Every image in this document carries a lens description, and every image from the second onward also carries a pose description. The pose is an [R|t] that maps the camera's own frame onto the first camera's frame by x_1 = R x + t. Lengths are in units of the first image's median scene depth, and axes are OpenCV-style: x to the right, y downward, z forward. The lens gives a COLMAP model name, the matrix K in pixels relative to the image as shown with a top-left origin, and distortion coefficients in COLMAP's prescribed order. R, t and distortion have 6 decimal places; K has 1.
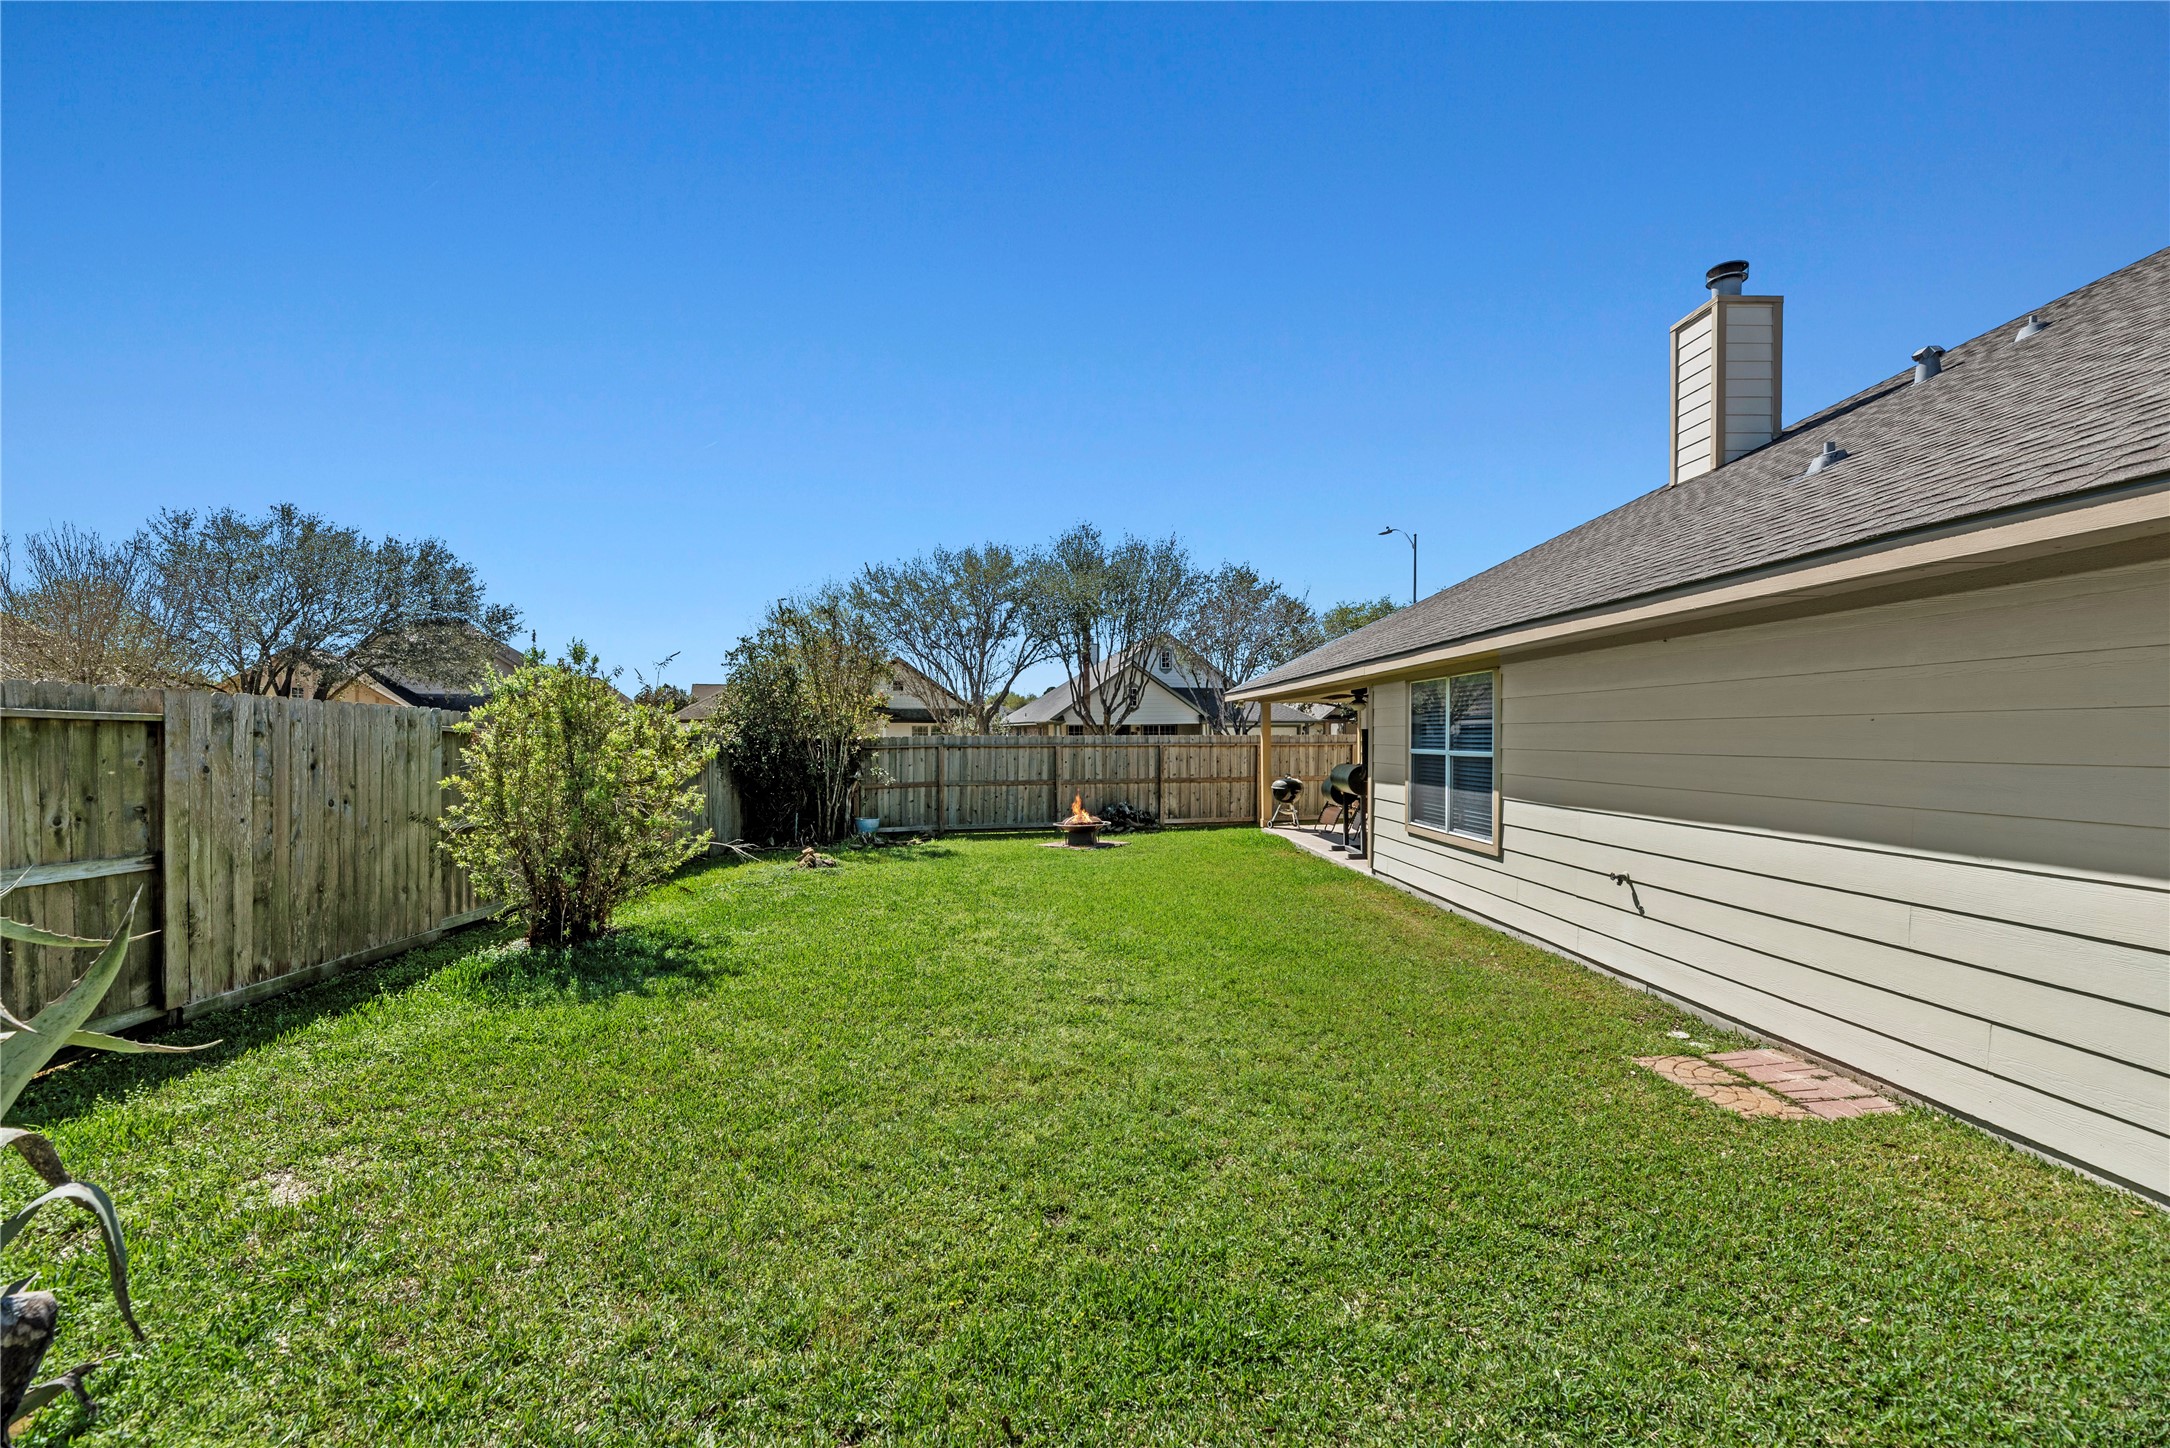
lens RADIAL K [[873.2, 0, 1083.7], [0, 873.2, 735.7], [0, 0, 1]] dist [0.000003, -0.000017]
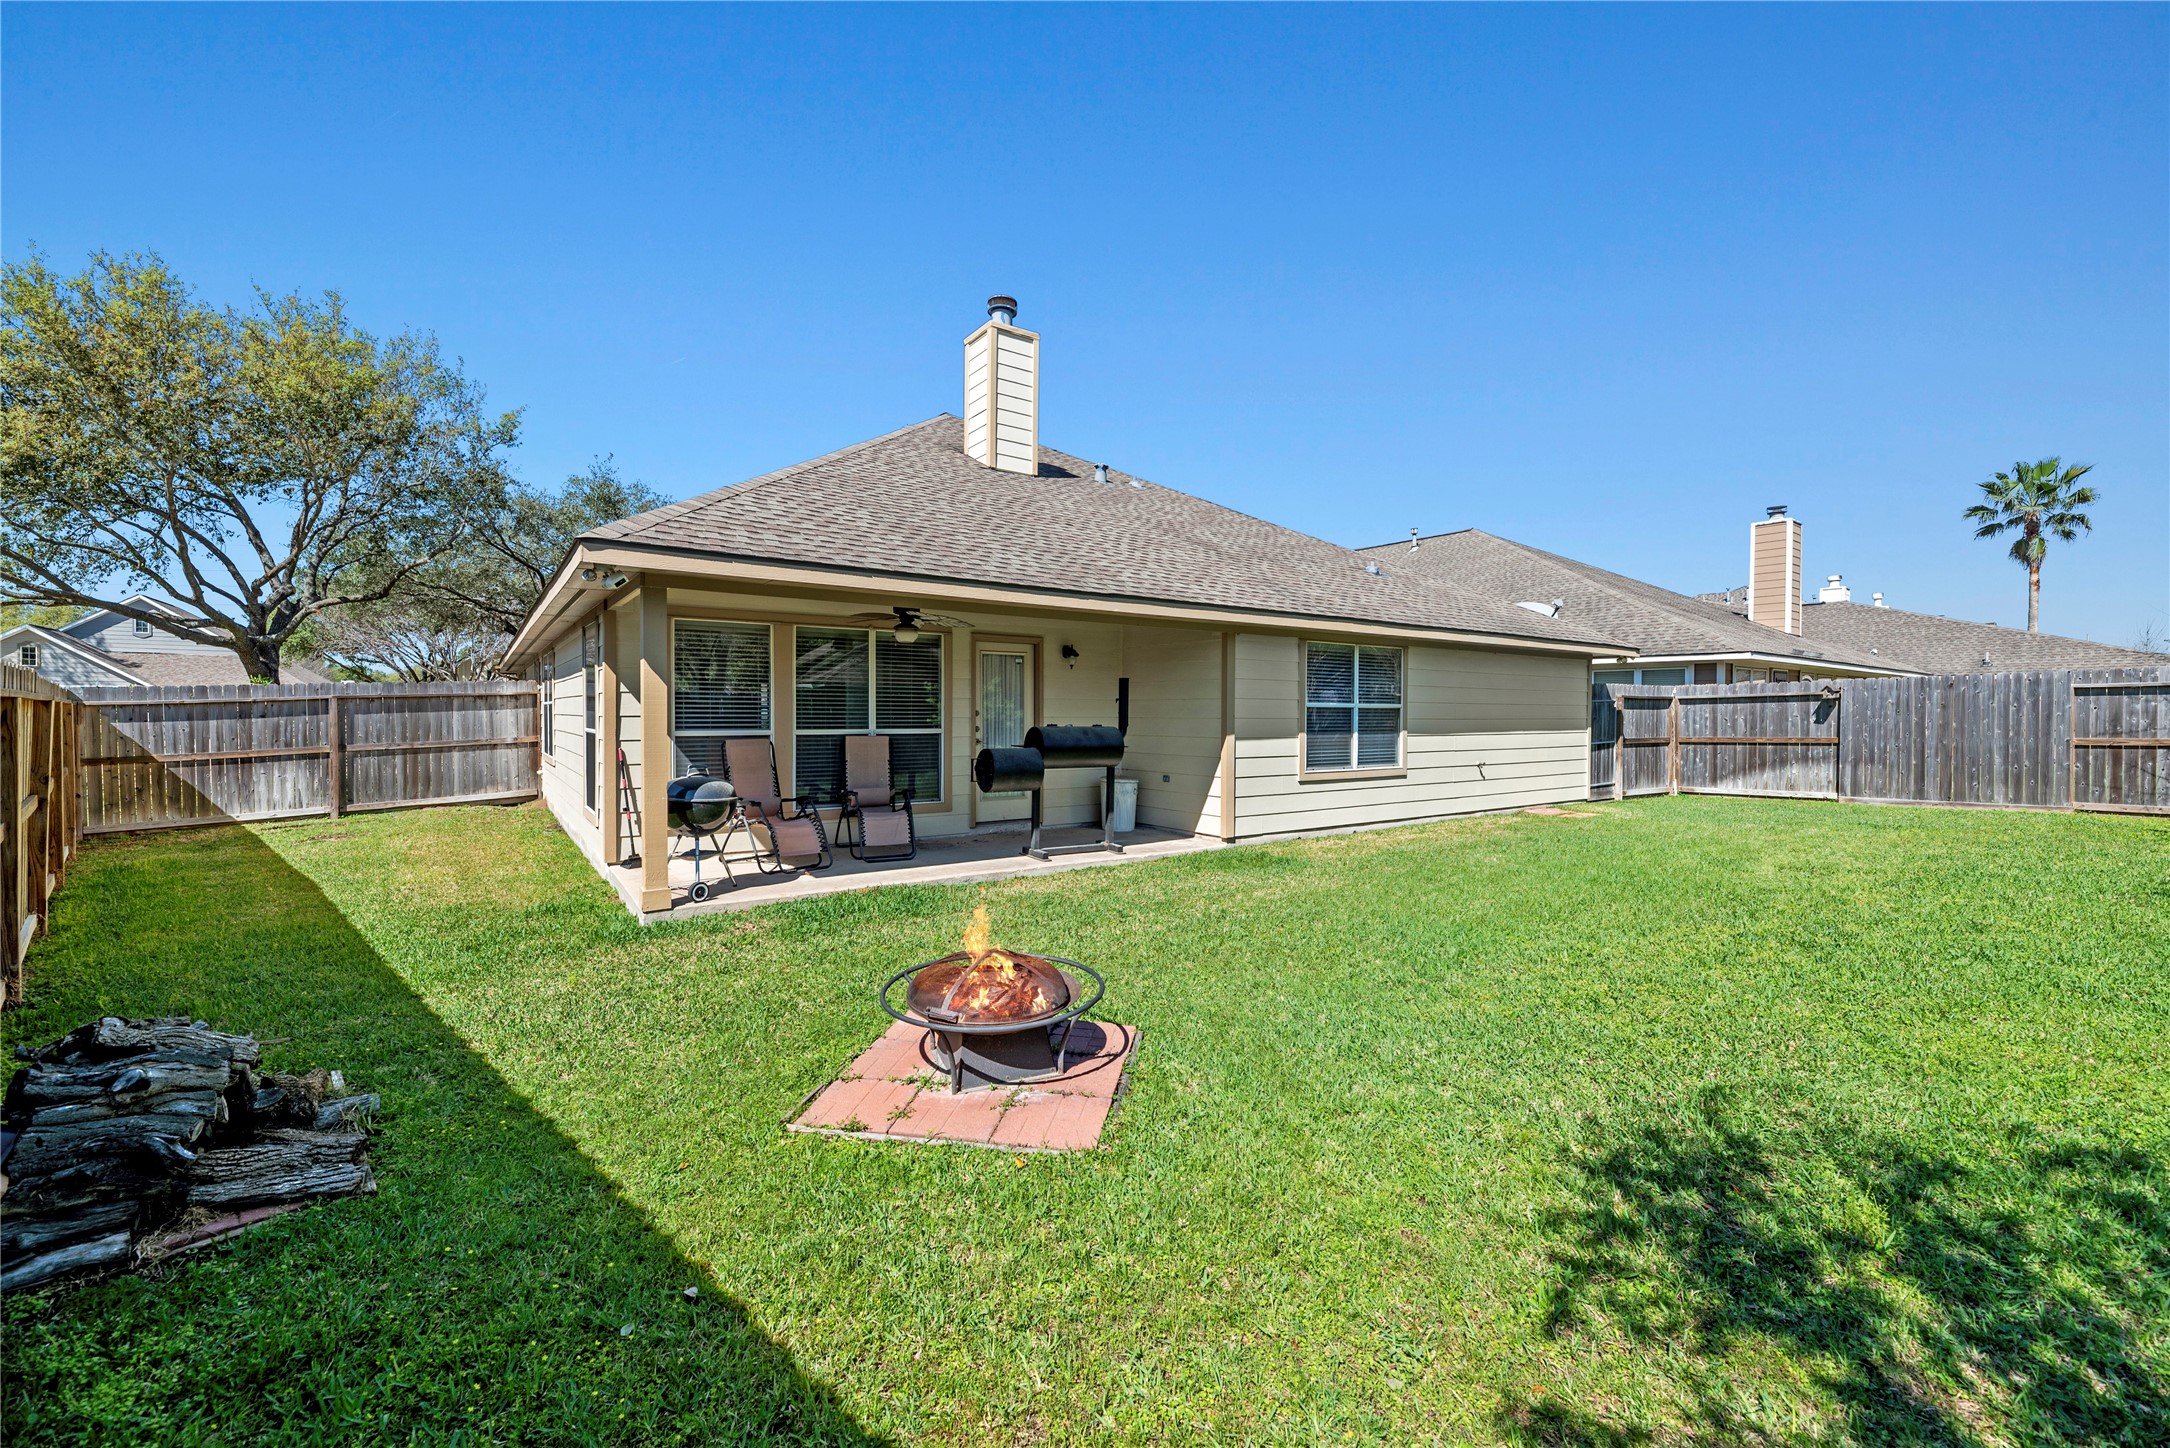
lens RADIAL K [[873.2, 0, 1080.1], [0, 873.2, 718.3], [0, 0, 1]] dist [0.000003, -0.000017]
pose [[-0.548780, -0.002102, 0.835964, -0.405856], [-0.004303, 0.999991, -0.000310, 0.040332], [-0.835956, -0.003767, -0.548784, 2.009054]]
